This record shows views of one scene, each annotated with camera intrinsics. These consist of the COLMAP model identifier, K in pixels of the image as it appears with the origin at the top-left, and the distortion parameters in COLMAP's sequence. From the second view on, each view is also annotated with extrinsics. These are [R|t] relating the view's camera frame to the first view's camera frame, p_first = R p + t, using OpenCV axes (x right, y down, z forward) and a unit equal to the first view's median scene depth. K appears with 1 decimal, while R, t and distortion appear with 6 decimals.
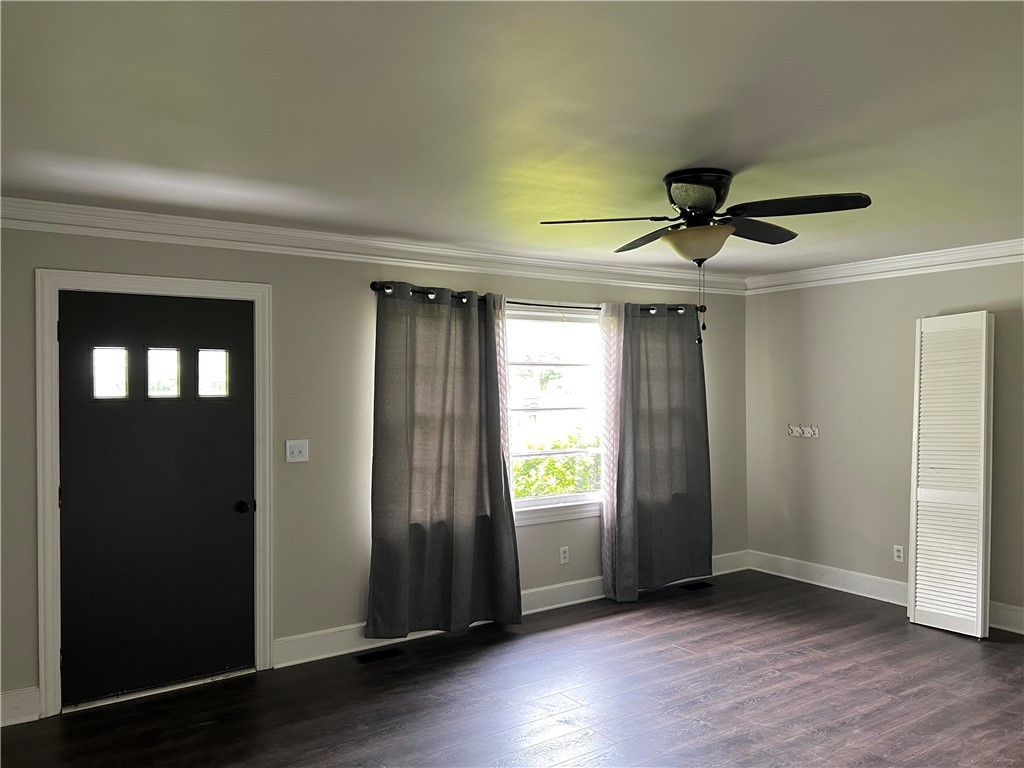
lens RADIAL K [[771.3, 0, 517.5], [0, 771.3, 379.3], [0, 0, 1]] dist [0.044549, -0.051431]
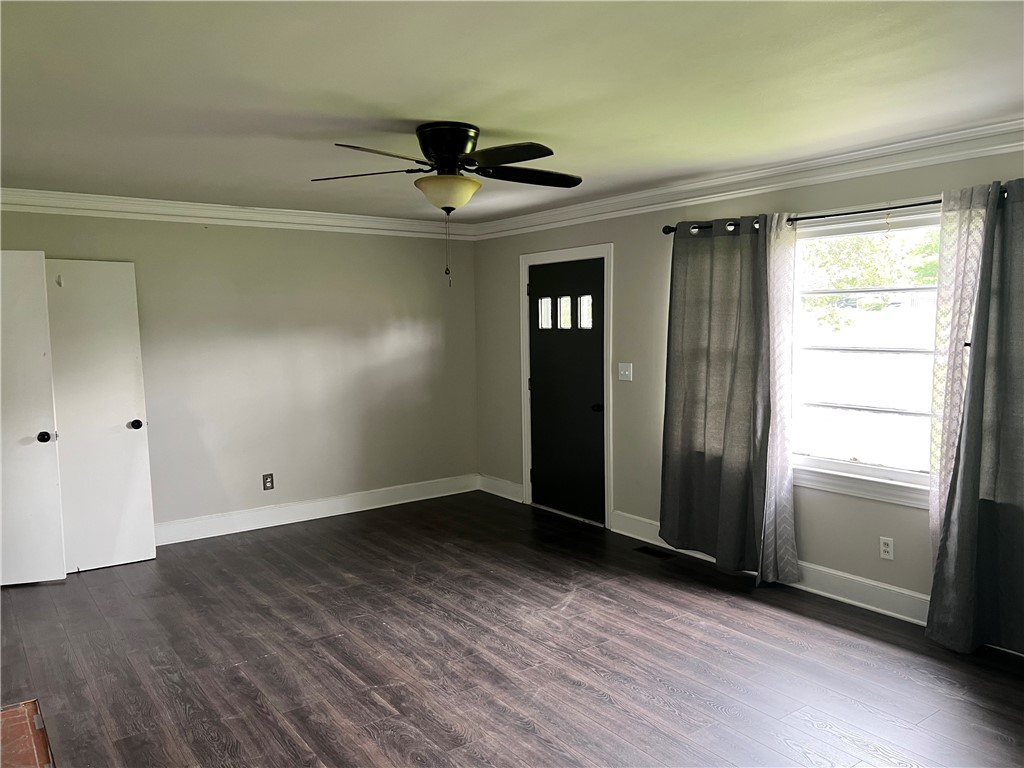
lens RADIAL K [[771.3, 0, 515.9], [0, 771.3, 388.5], [0, 0, 1]] dist [0.044549, -0.051431]
pose [[0.028561, 0.087895, -0.995720, 0.990977], [0.015474, 0.995968, 0.088361, 0.004160], [0.999472, -0.017932, 0.027085, 0.795248]]
